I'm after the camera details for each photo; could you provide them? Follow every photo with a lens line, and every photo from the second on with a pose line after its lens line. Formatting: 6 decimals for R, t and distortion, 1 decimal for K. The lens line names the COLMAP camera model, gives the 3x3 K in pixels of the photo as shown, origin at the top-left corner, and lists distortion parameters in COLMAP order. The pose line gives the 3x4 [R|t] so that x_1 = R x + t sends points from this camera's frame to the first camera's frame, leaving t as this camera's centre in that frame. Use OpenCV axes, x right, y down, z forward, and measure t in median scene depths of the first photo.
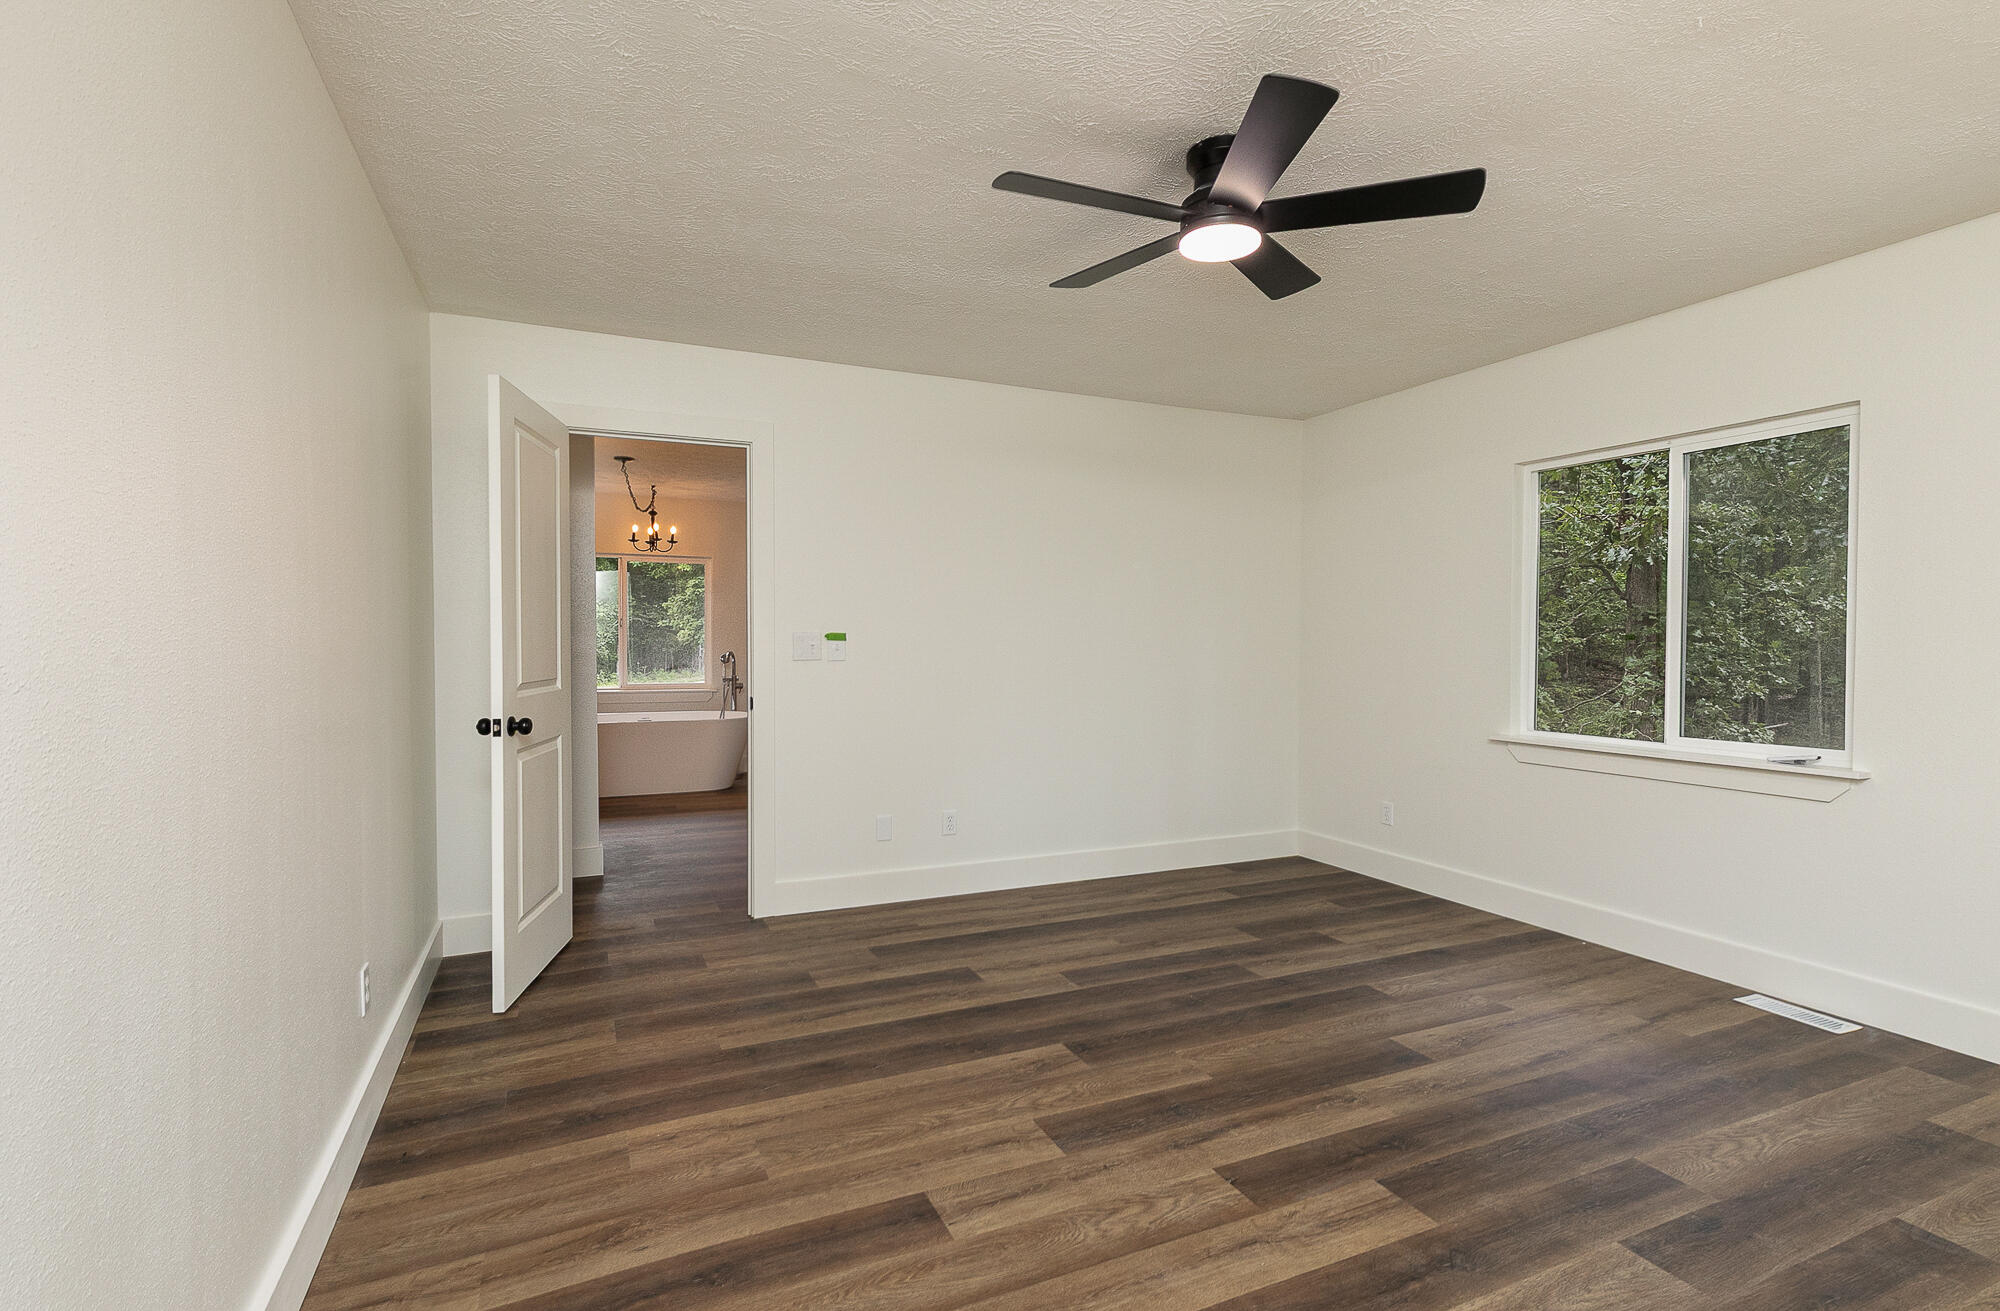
lens RADIAL K [[953.6, 0, 1000.0], [0, 953.6, 655.5], [0, 0, 1]] dist [0.002870, -0.000132]
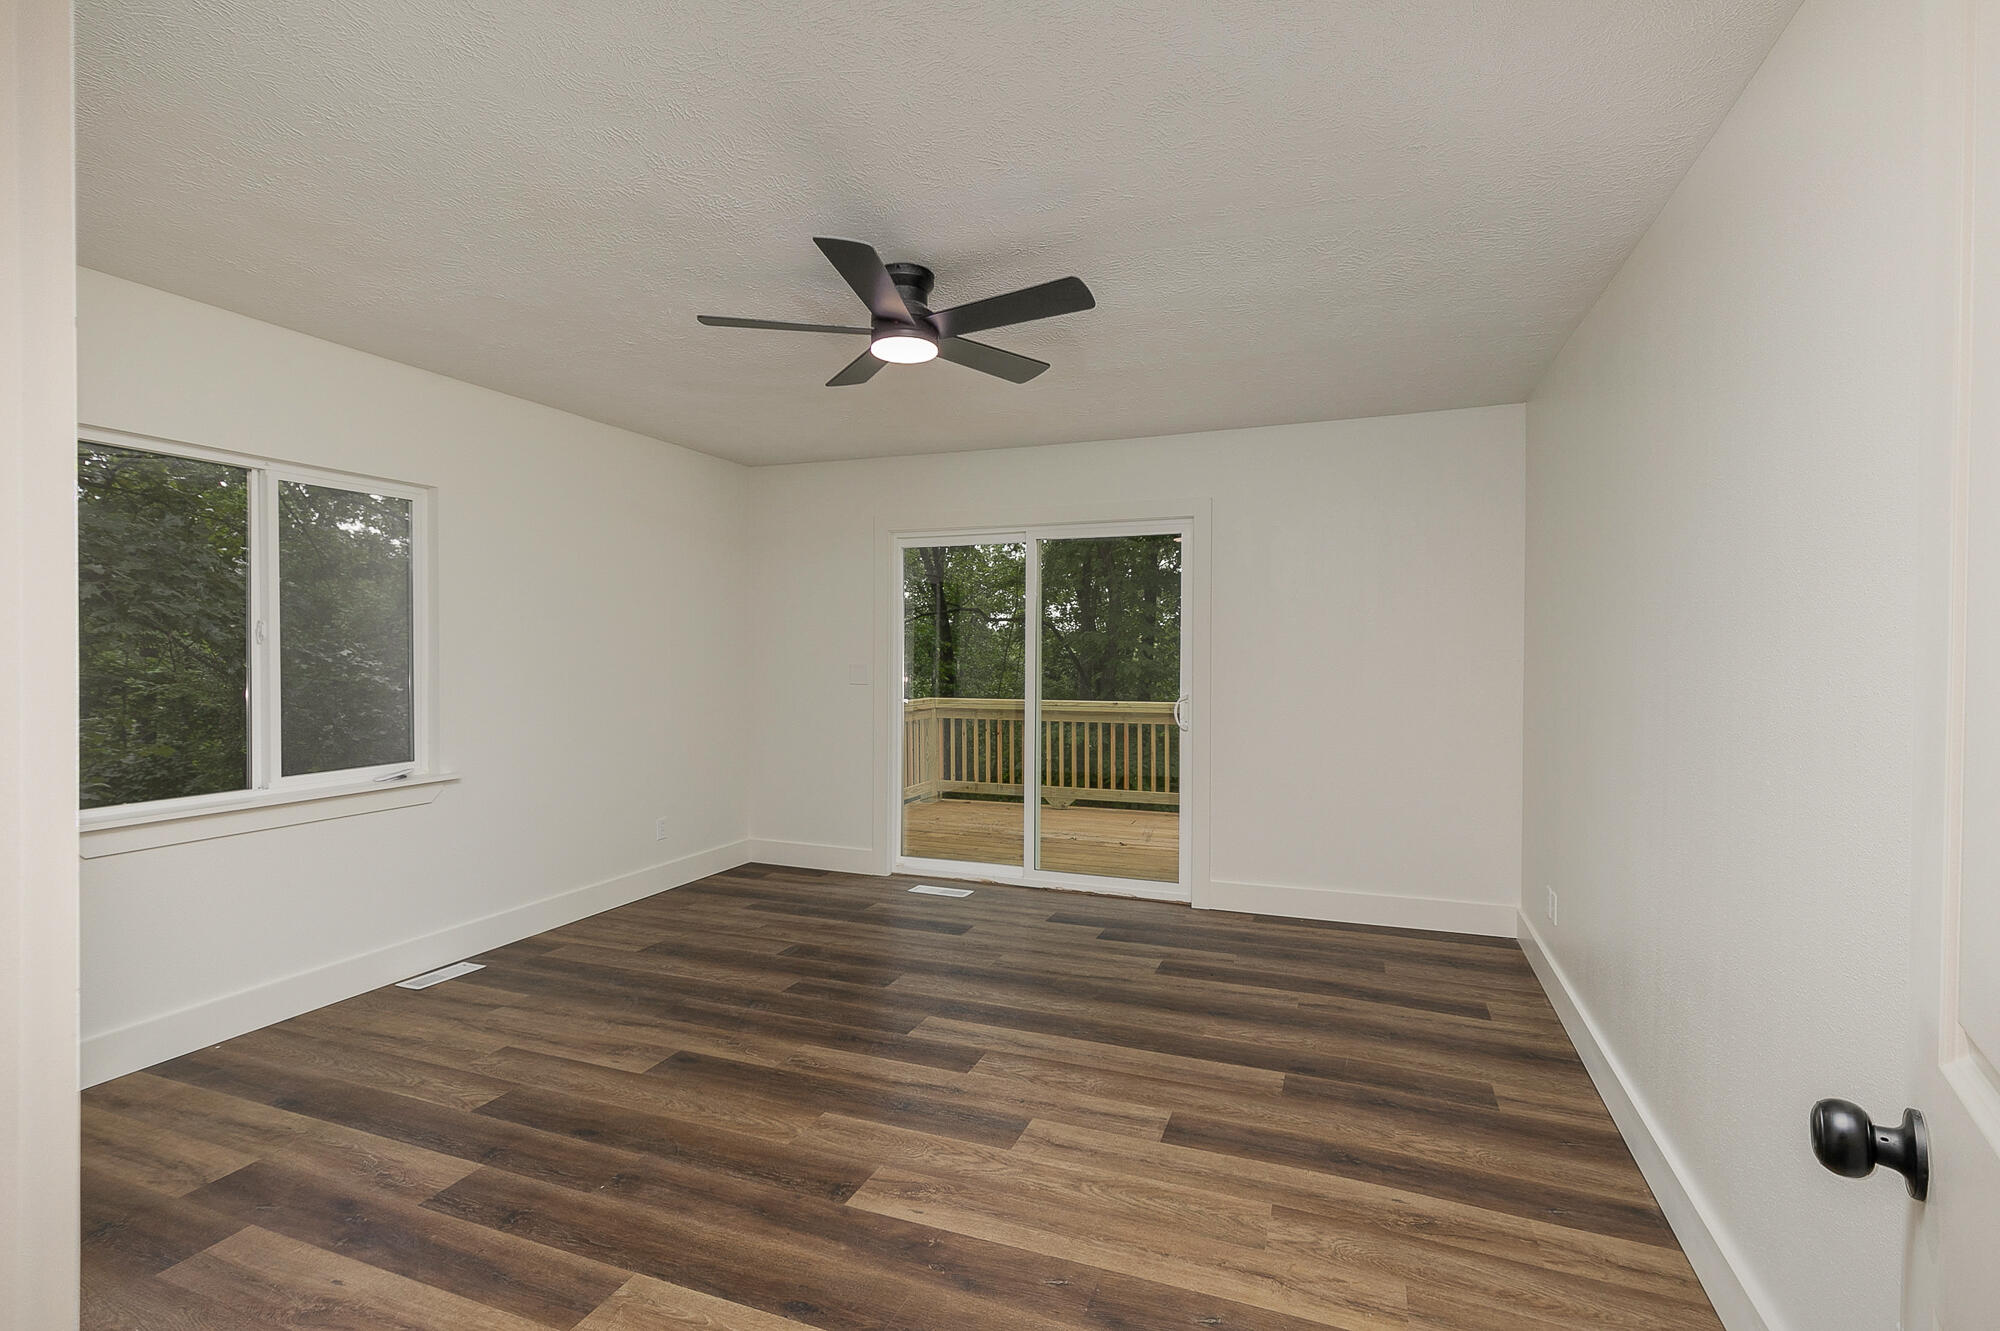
lens RADIAL K [[914.1, 0, 1009.1], [0, 914.1, 661.2], [0, 0, 1]] dist [-0.003498, -0.000634]
pose [[-0.704045, -0.009701, 0.710089, -0.644539], [0.009971, 0.999673, 0.023543, -0.062303], [-0.710086, 0.023655, -0.703718, 1.643087]]
